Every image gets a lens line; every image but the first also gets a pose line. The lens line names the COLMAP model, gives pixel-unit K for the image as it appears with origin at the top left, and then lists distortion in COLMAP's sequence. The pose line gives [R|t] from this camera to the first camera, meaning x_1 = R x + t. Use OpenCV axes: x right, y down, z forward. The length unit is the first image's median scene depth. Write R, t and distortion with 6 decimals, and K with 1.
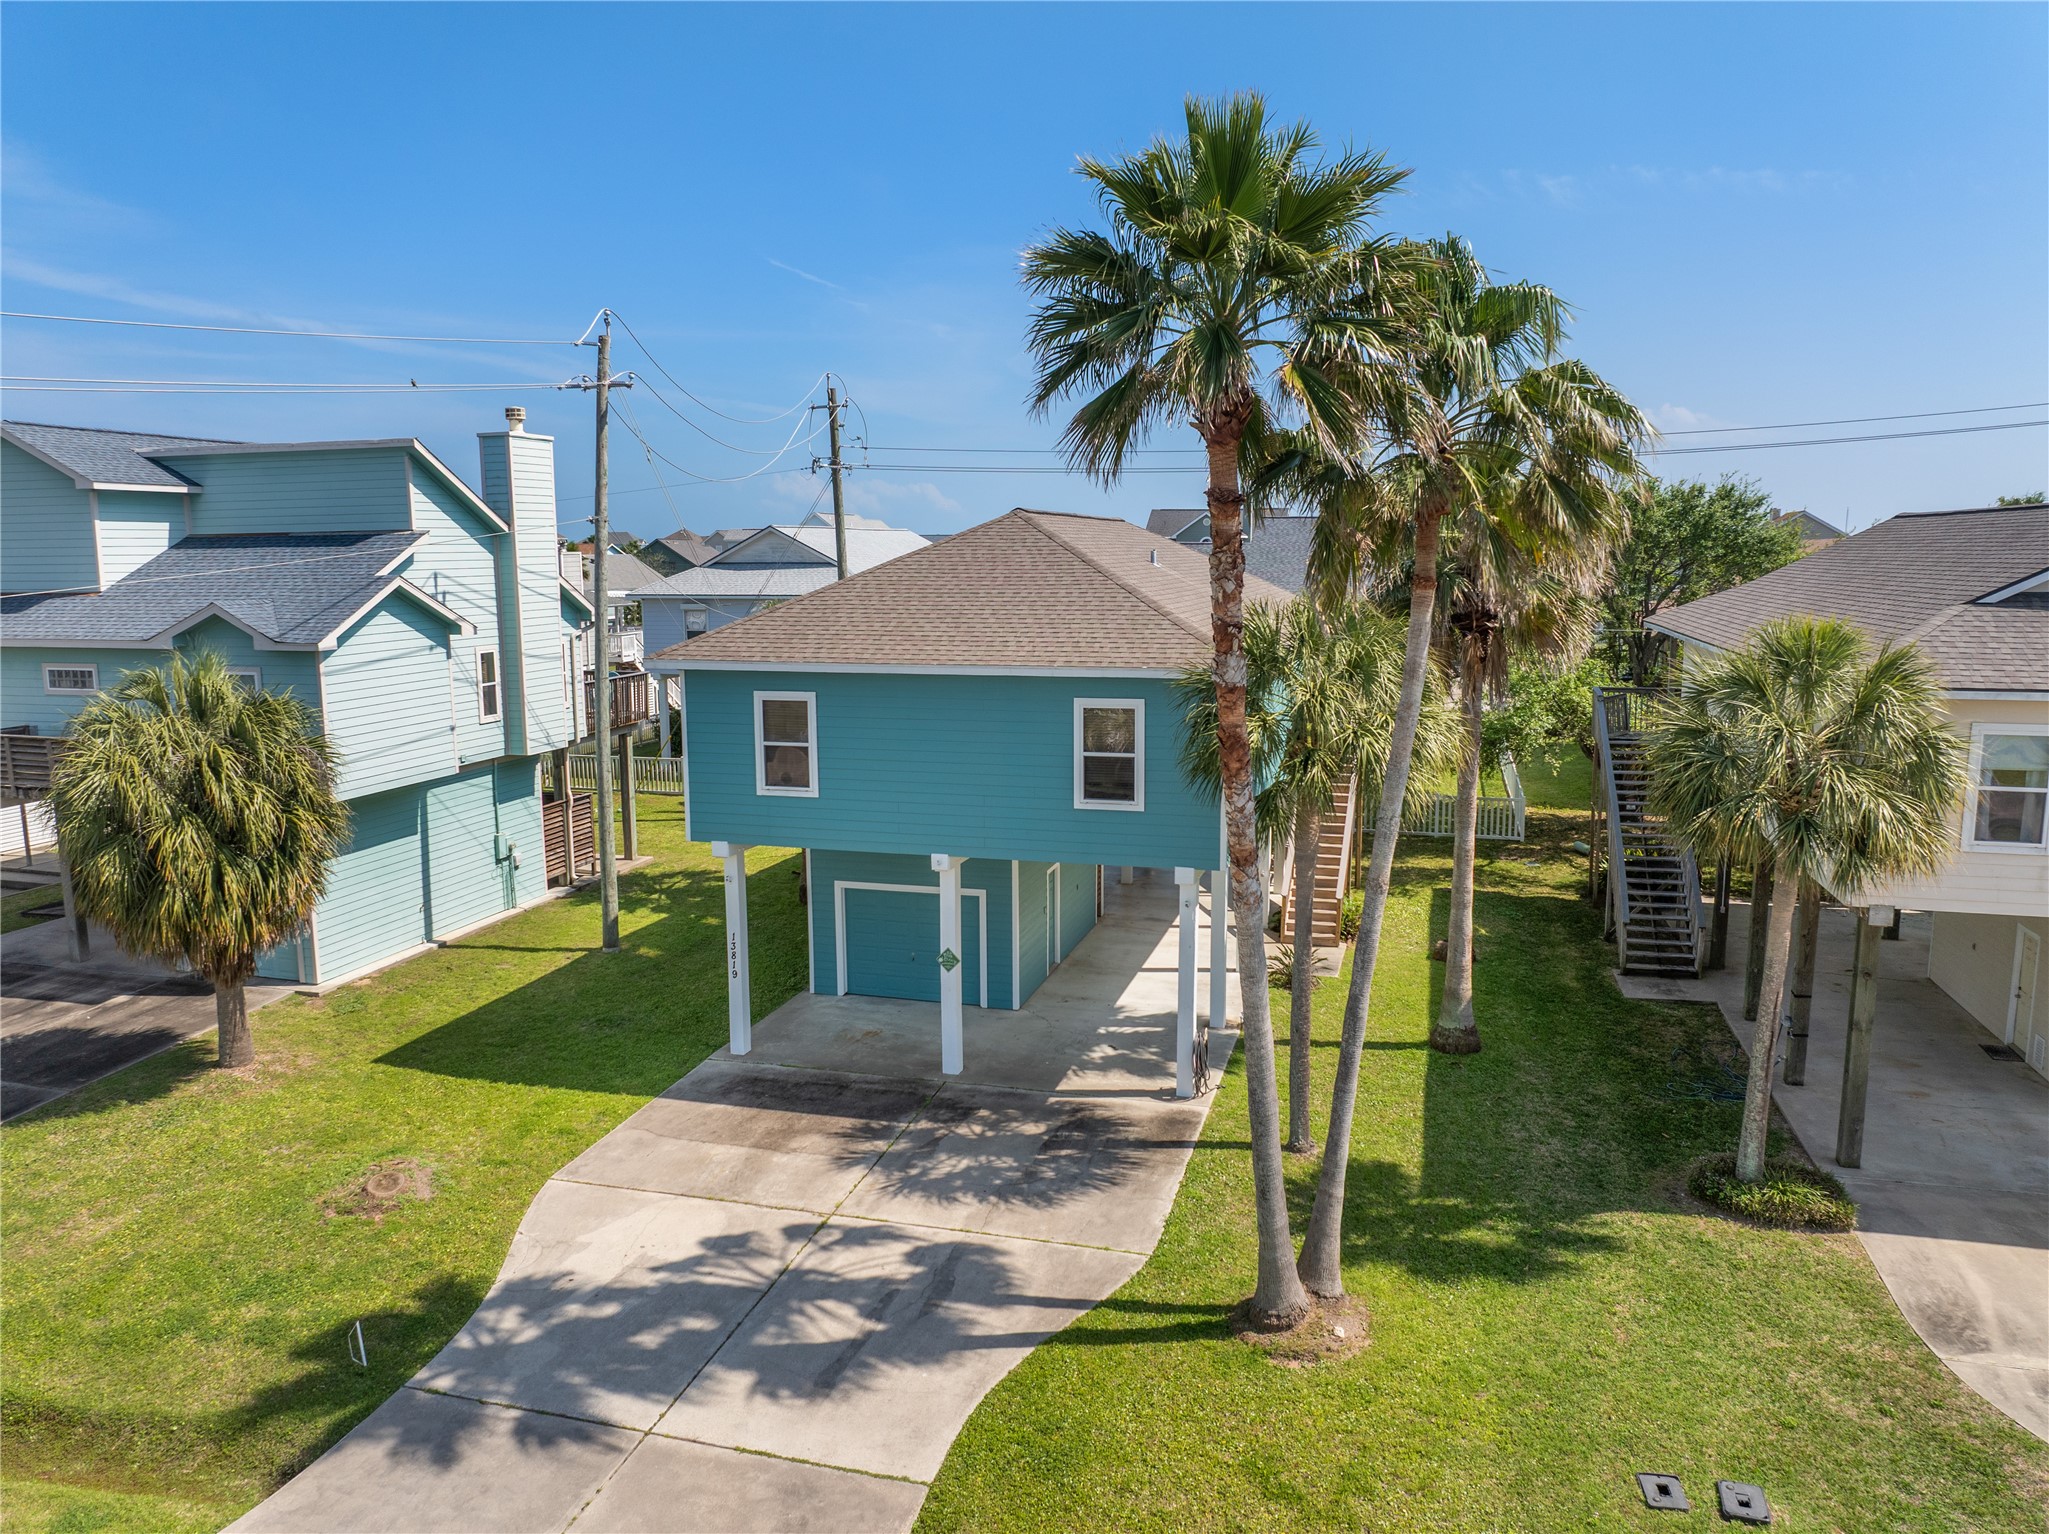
lens RADIAL K [[1425.4, 0, 1024.5], [0, 1425.4, 767.0], [0, 0, 1]] dist [-0.038233, 0.000083]
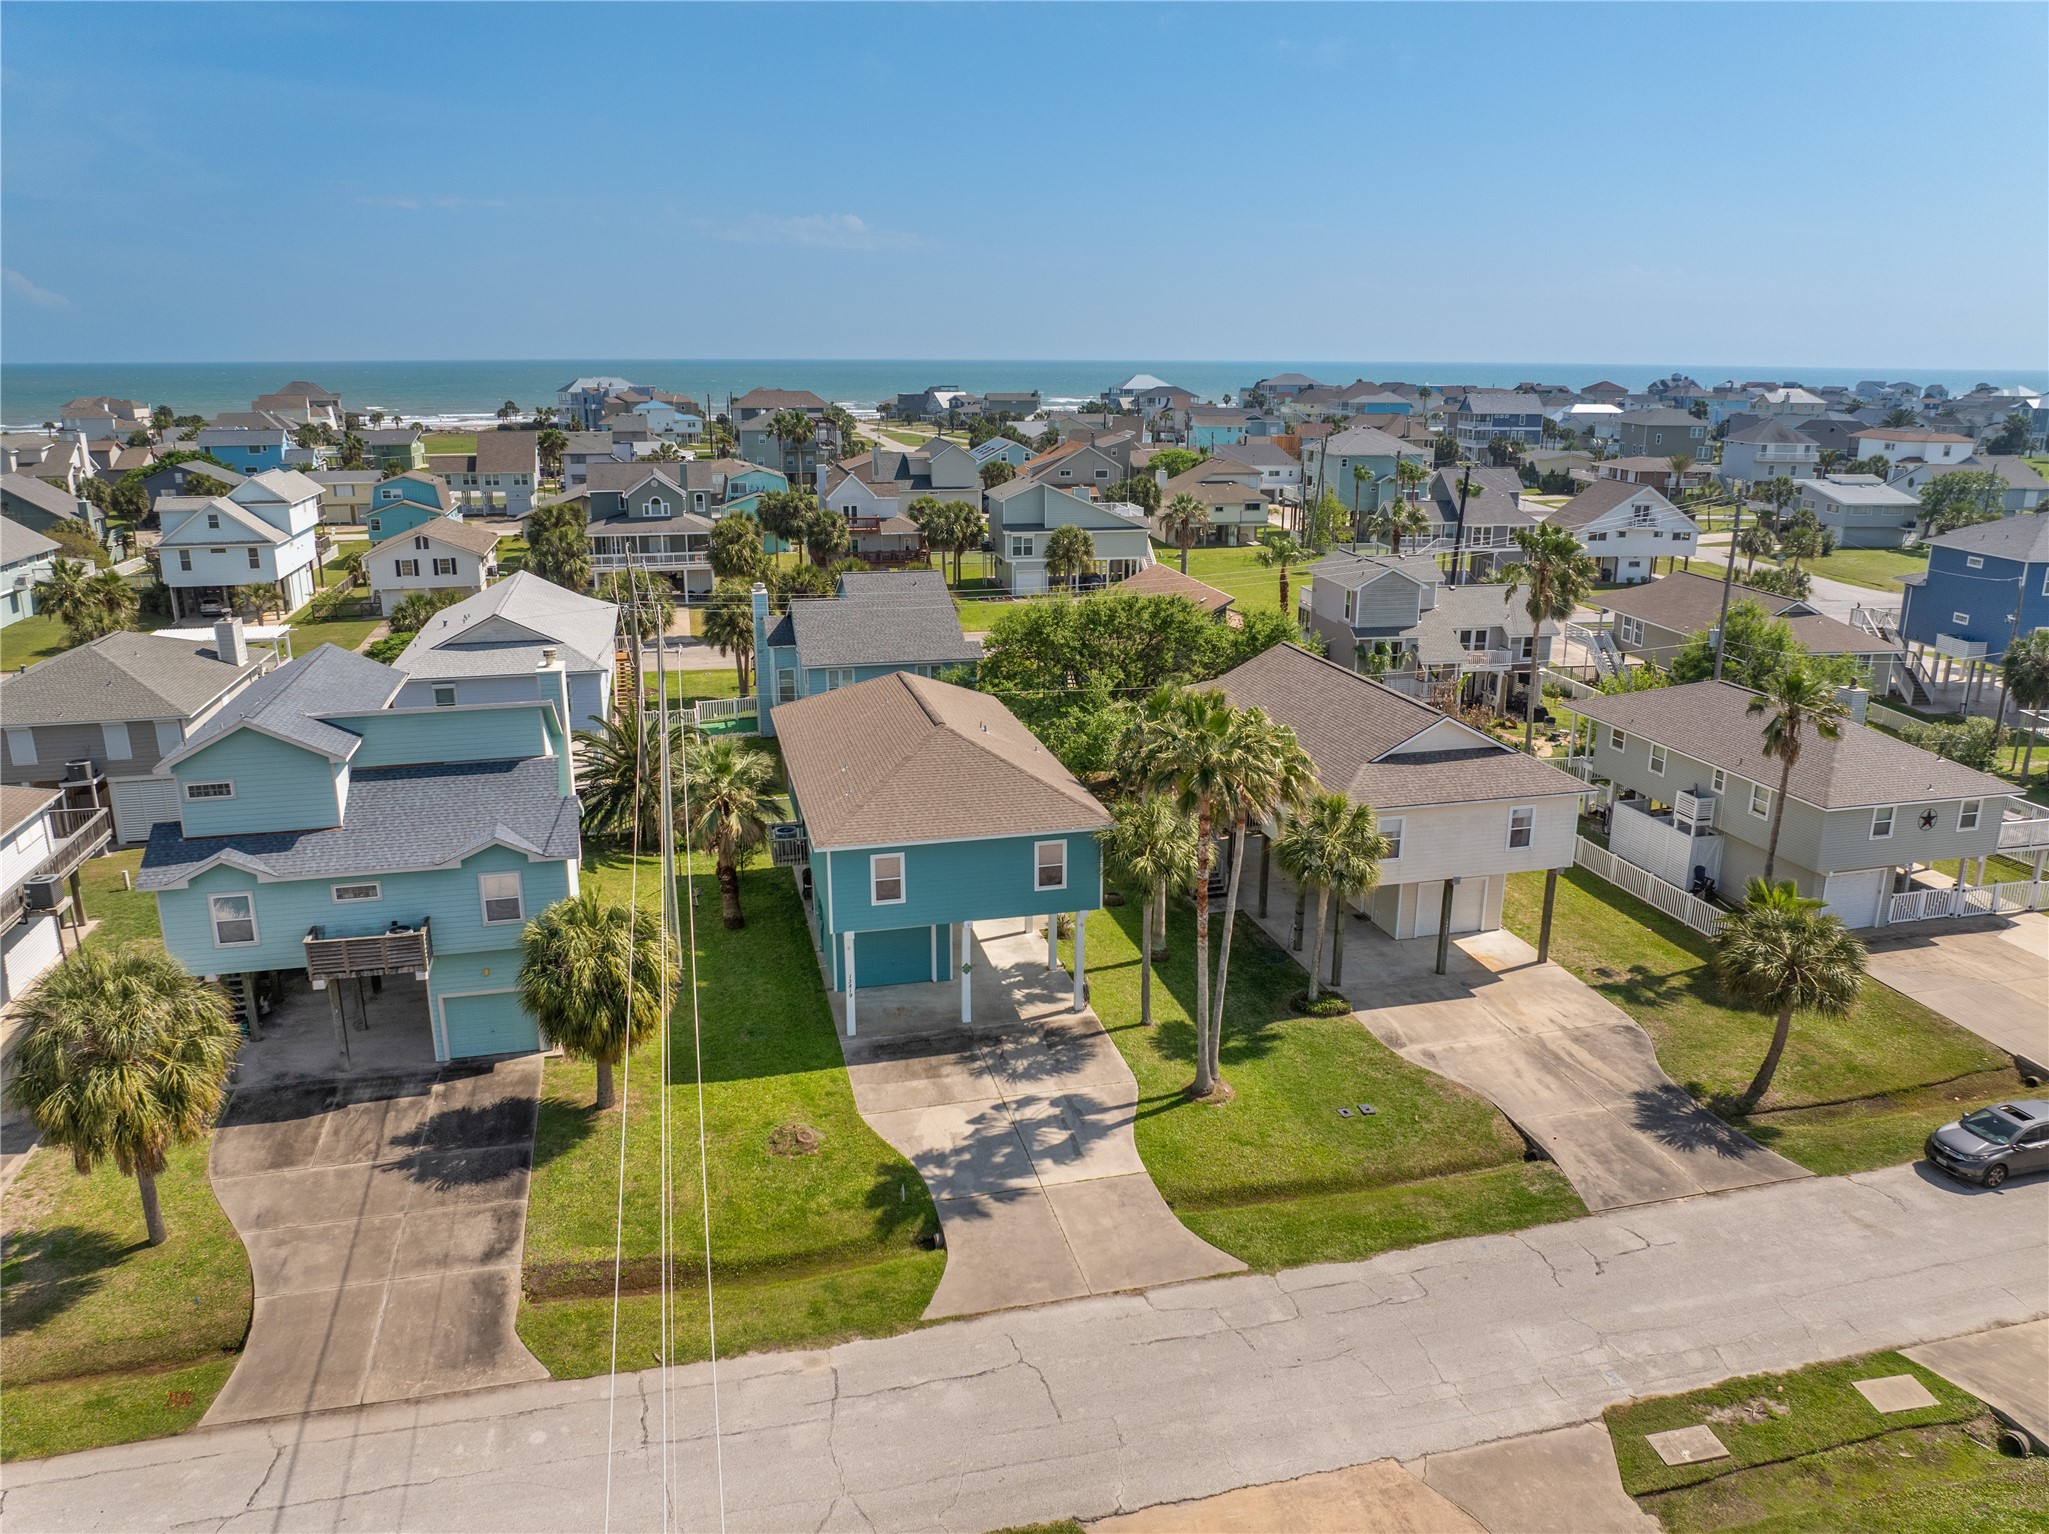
lens RADIAL K [[1425.4, 0, 1024.5], [0, 1425.4, 767.0], [0, 0, 1]] dist [-0.038233, 0.000083]
pose [[0.865870, -0.130505, 0.482947, -1.186469], [0.064649, 0.986469, 0.150661, -0.576027], [-0.496075, -0.099231, 0.862591, -0.984721]]
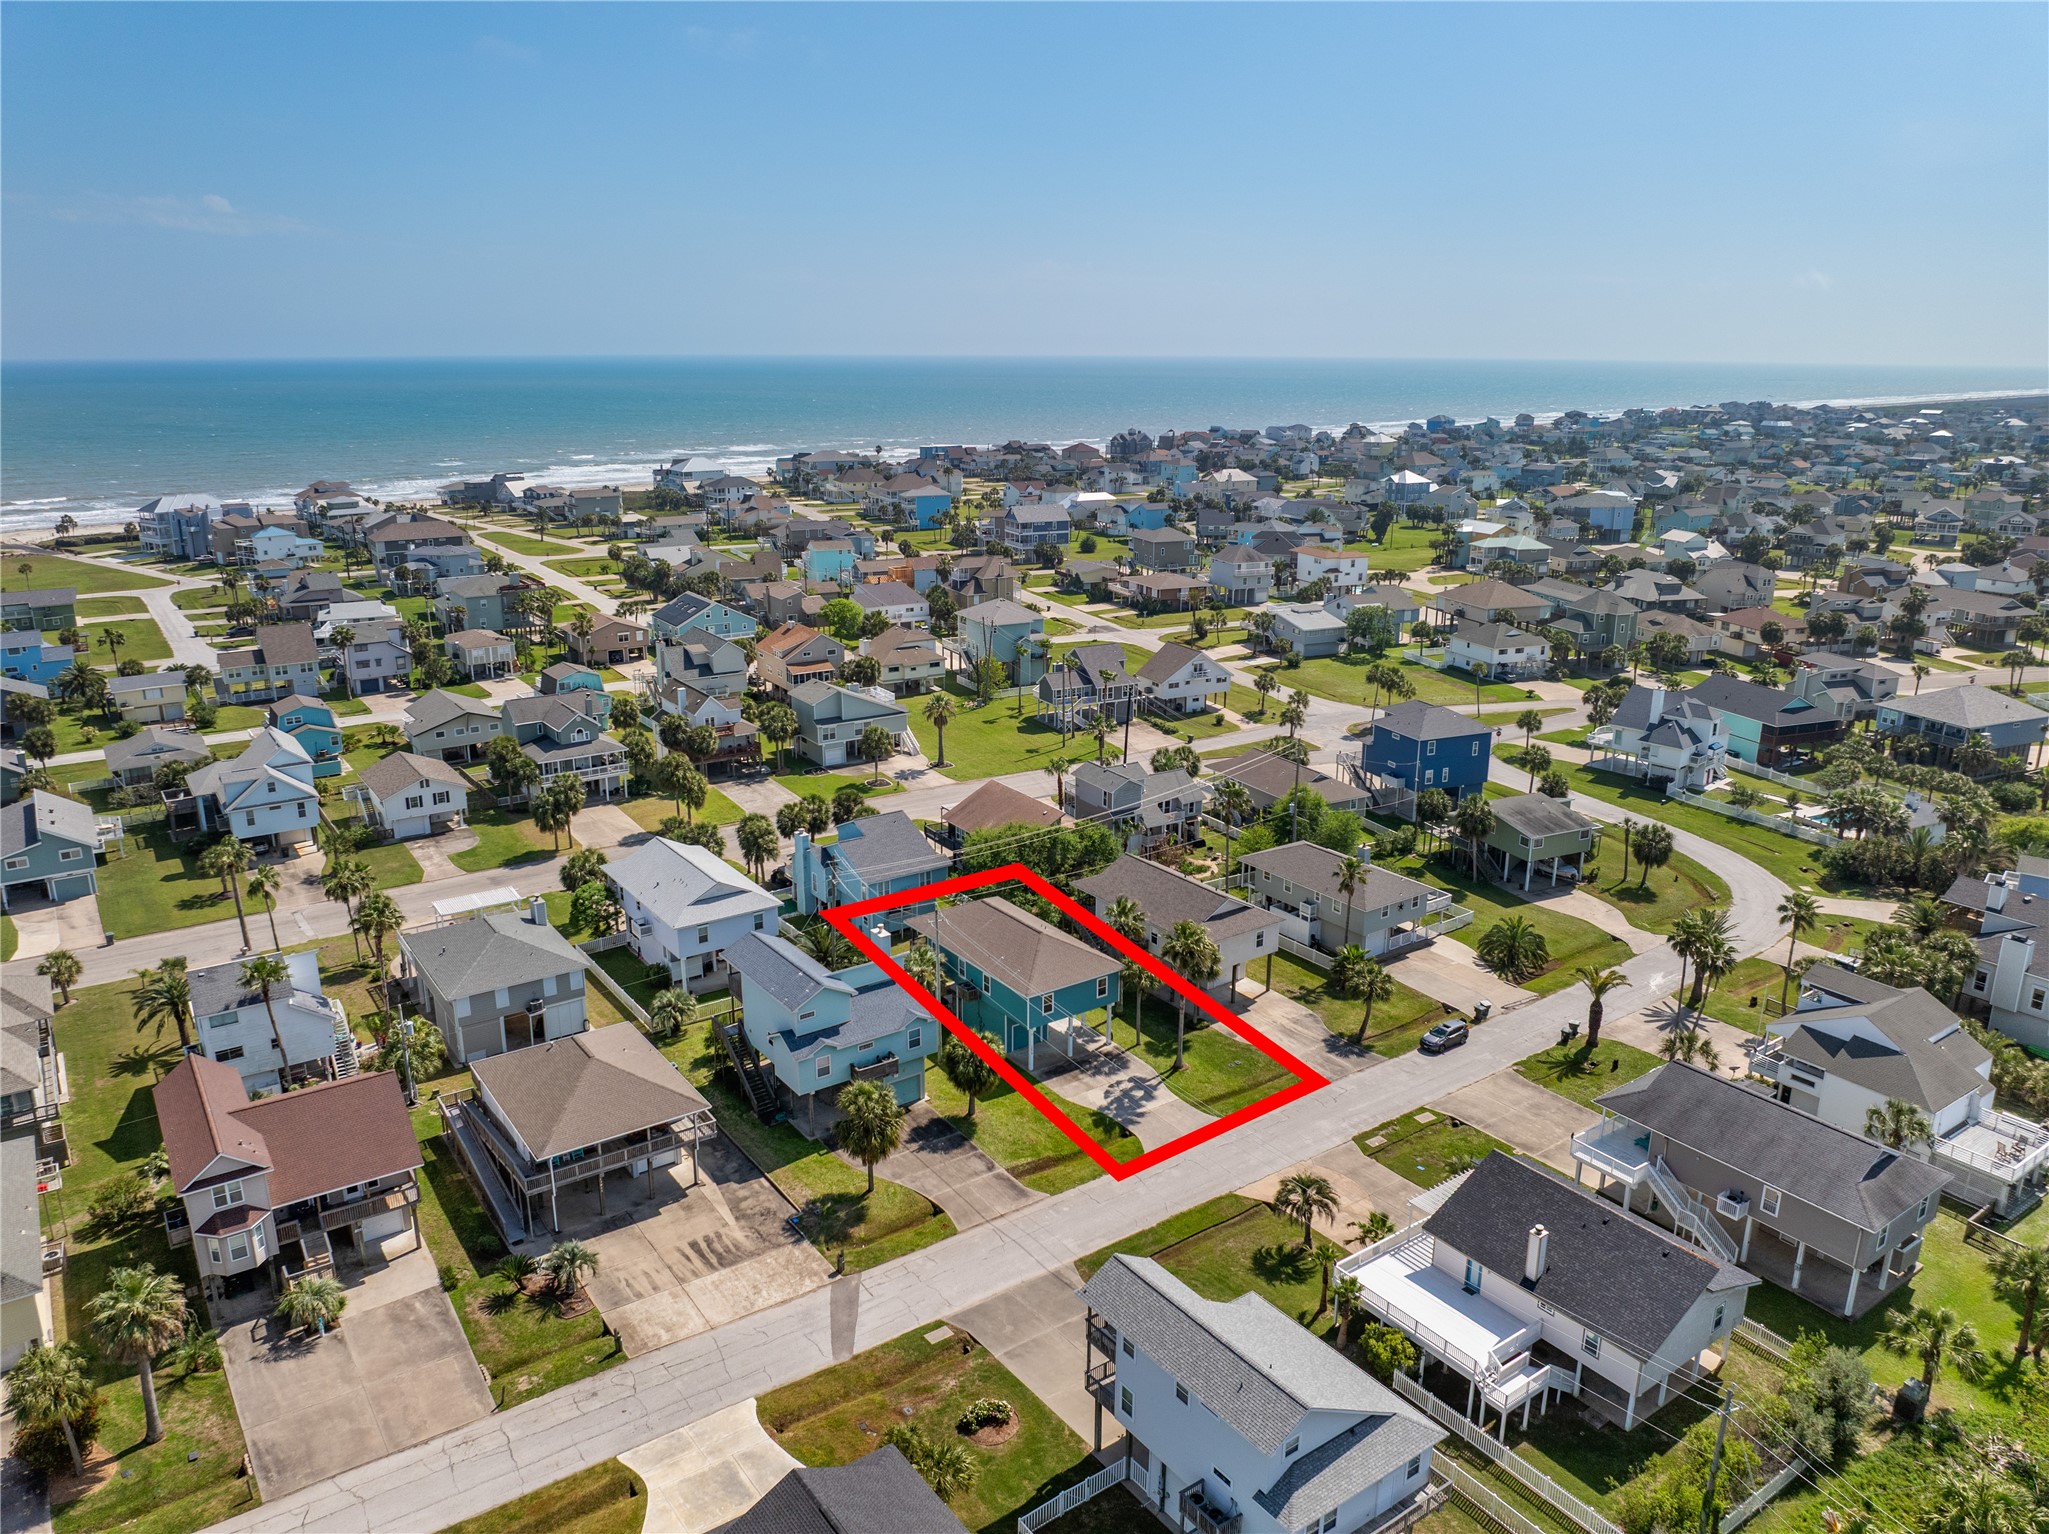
lens RADIAL K [[1403.1, 0, 1024.5], [0, 1403.1, 767.0], [0, 0, 1]] dist [-0.024539, -0.004211]
pose [[0.629632, -0.208605, 0.748364, -4.560665], [0.106963, 0.977380, 0.182450, -2.120625], [-0.769495, -0.034829, 0.637702, -2.457552]]
